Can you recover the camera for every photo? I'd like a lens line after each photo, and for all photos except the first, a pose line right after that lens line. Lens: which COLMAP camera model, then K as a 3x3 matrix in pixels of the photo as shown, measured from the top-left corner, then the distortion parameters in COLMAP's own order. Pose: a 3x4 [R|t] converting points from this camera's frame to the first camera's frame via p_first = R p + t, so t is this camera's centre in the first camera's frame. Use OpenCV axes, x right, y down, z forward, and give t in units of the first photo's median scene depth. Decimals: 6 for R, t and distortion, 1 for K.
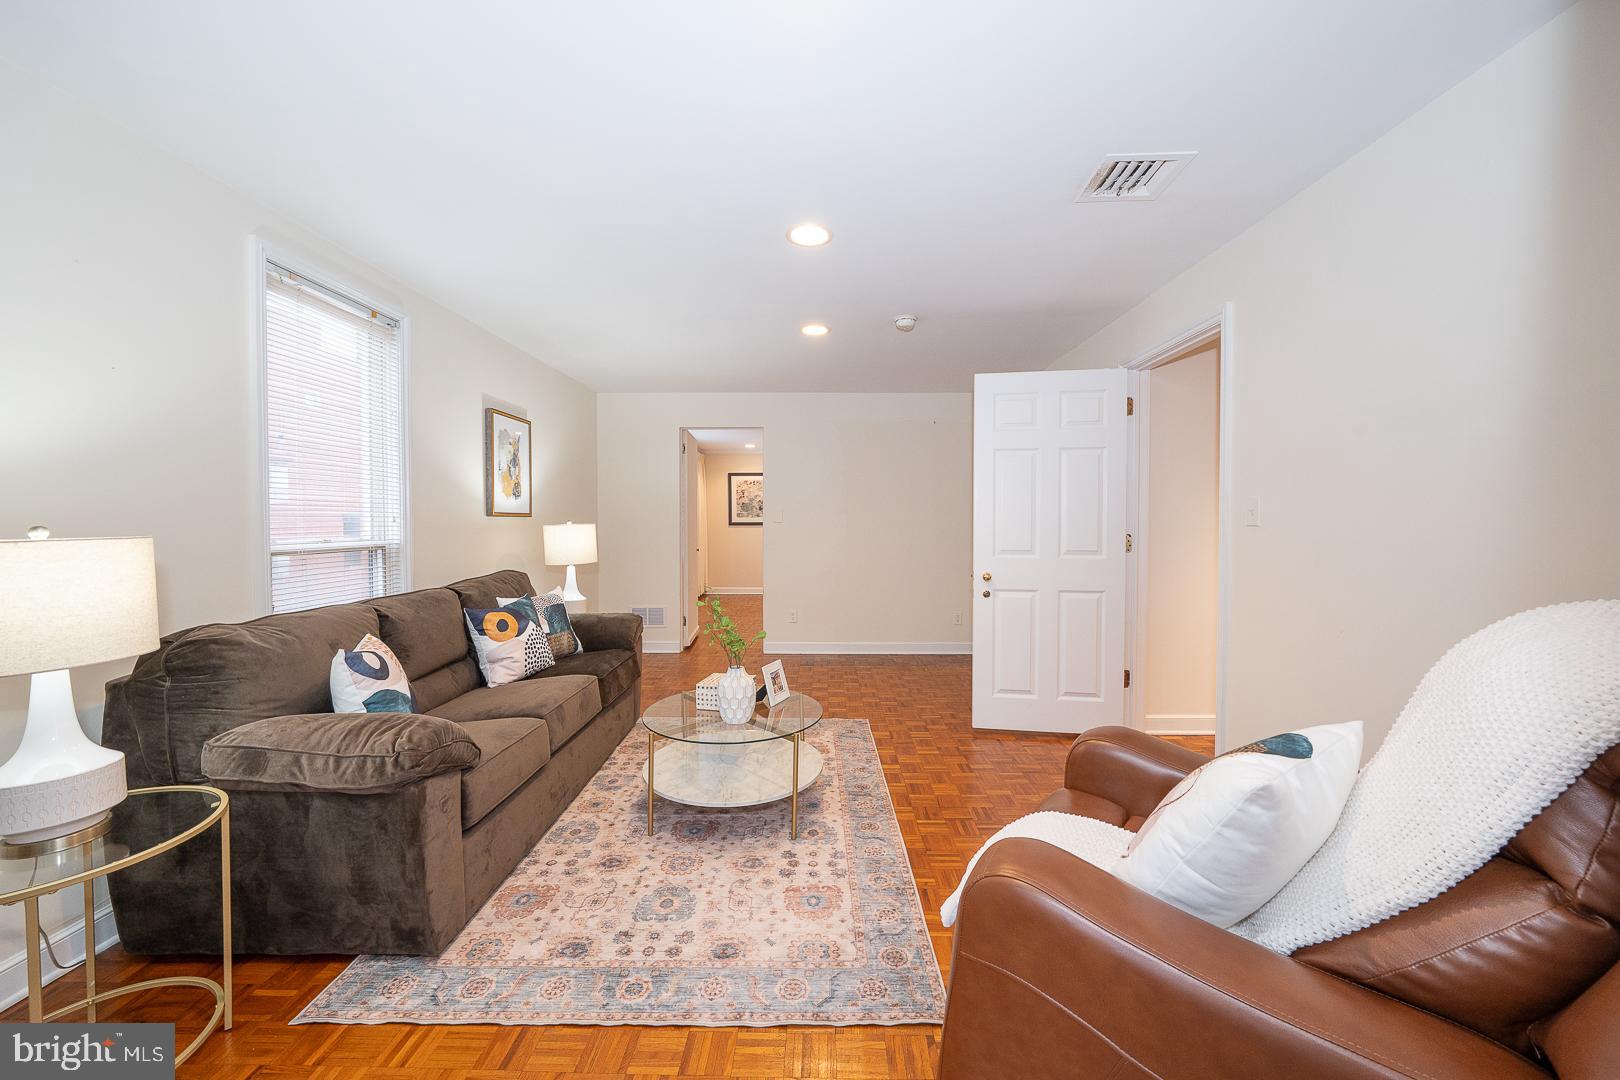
lens RADIAL K [[604.4, 0, 810.3], [0, 604.4, 537.5], [0, 0, 1]] dist [-0.015462, -0.000052]
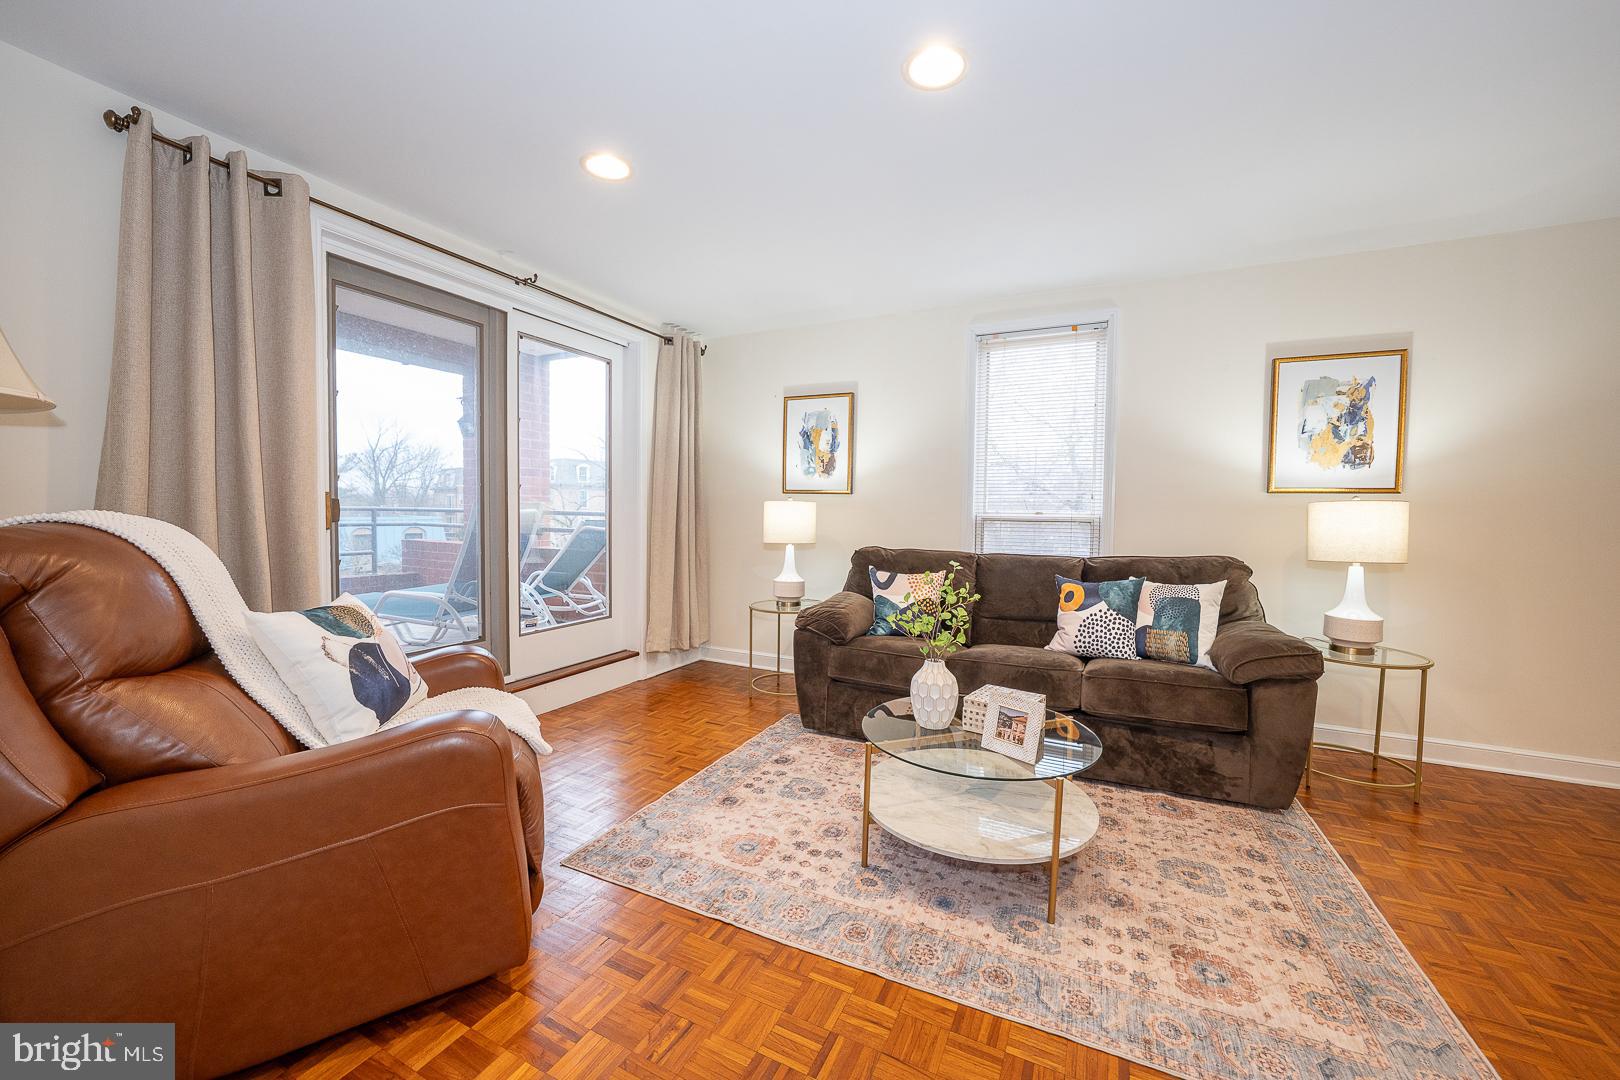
lens RADIAL K [[604.4, 0, 810.3], [0, 604.4, 537.5], [0, 0, 1]] dist [-0.015462, -0.000052]
pose [[-0.420488, 0.031572, -0.906749, 0.659104], [-0.038527, 0.997872, 0.052611, 0.008527], [0.906480, 0.057057, -0.418376, 1.118020]]
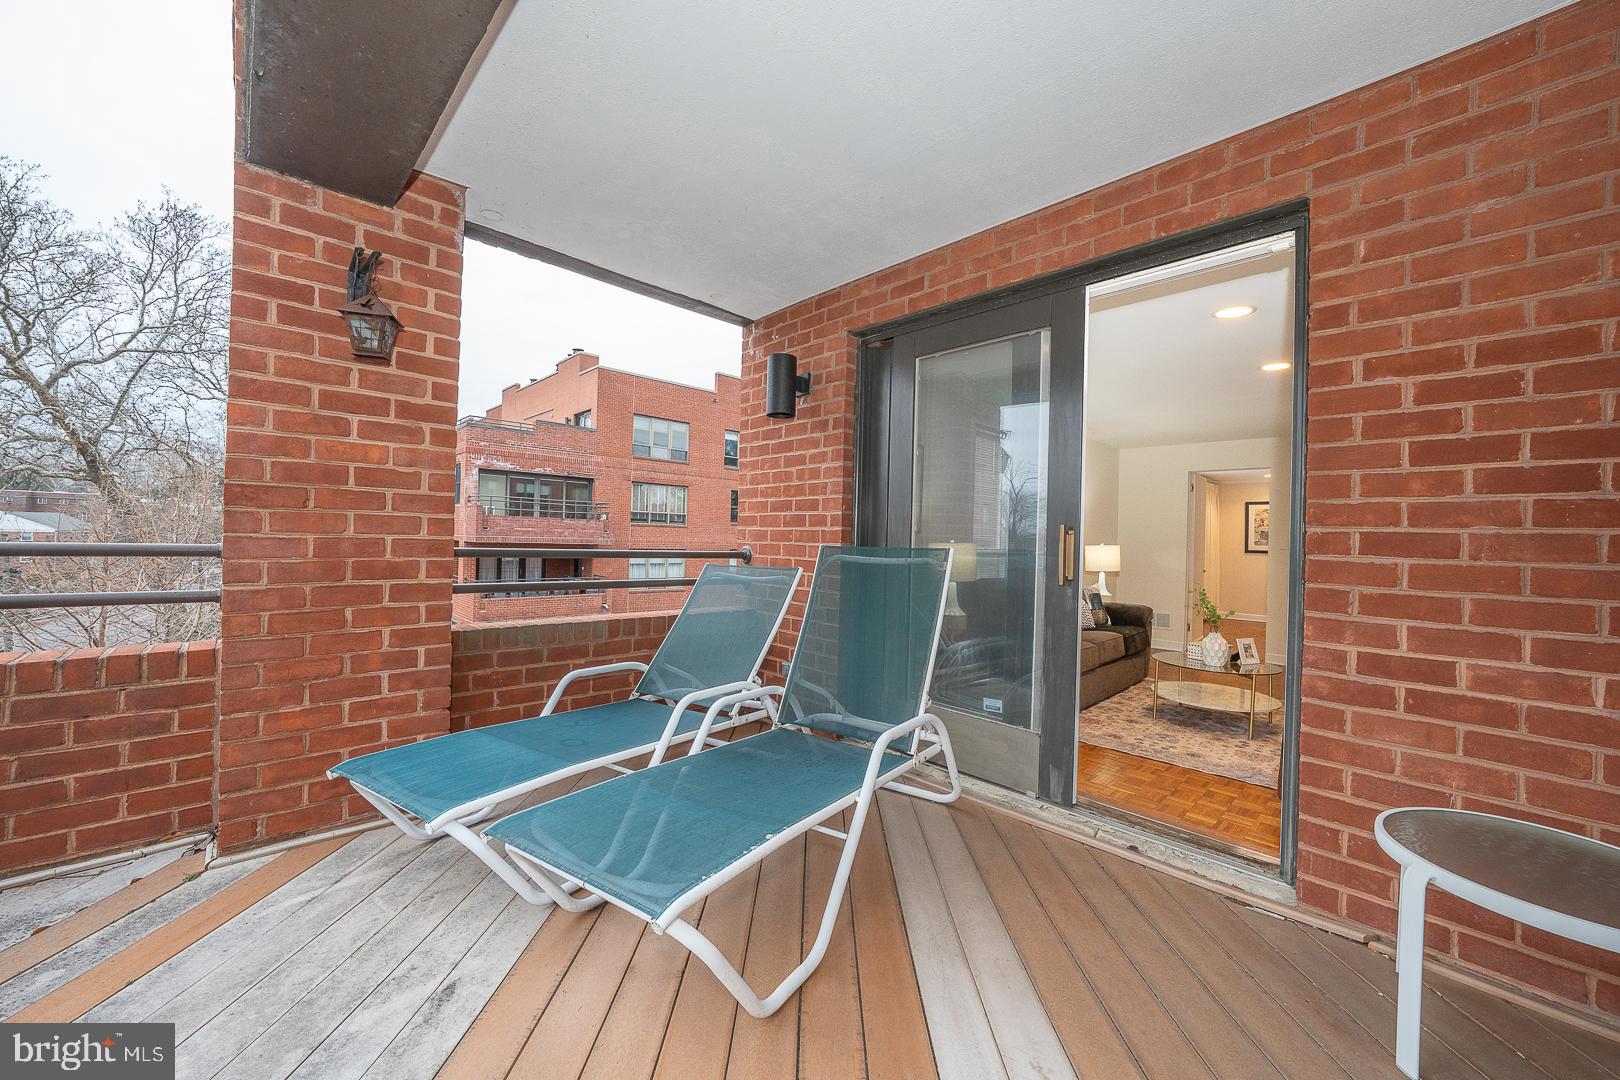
lens RADIAL K [[604.4, 0, 810.3], [0, 604.4, 537.5], [0, 0, 1]] dist [-0.015462, -0.000052]
pose [[0.706721, 0.016856, -0.707292, 0.239649], [-0.045633, 0.998720, -0.021795, 0.037454], [0.706019, 0.047679, 0.706586, -0.911575]]
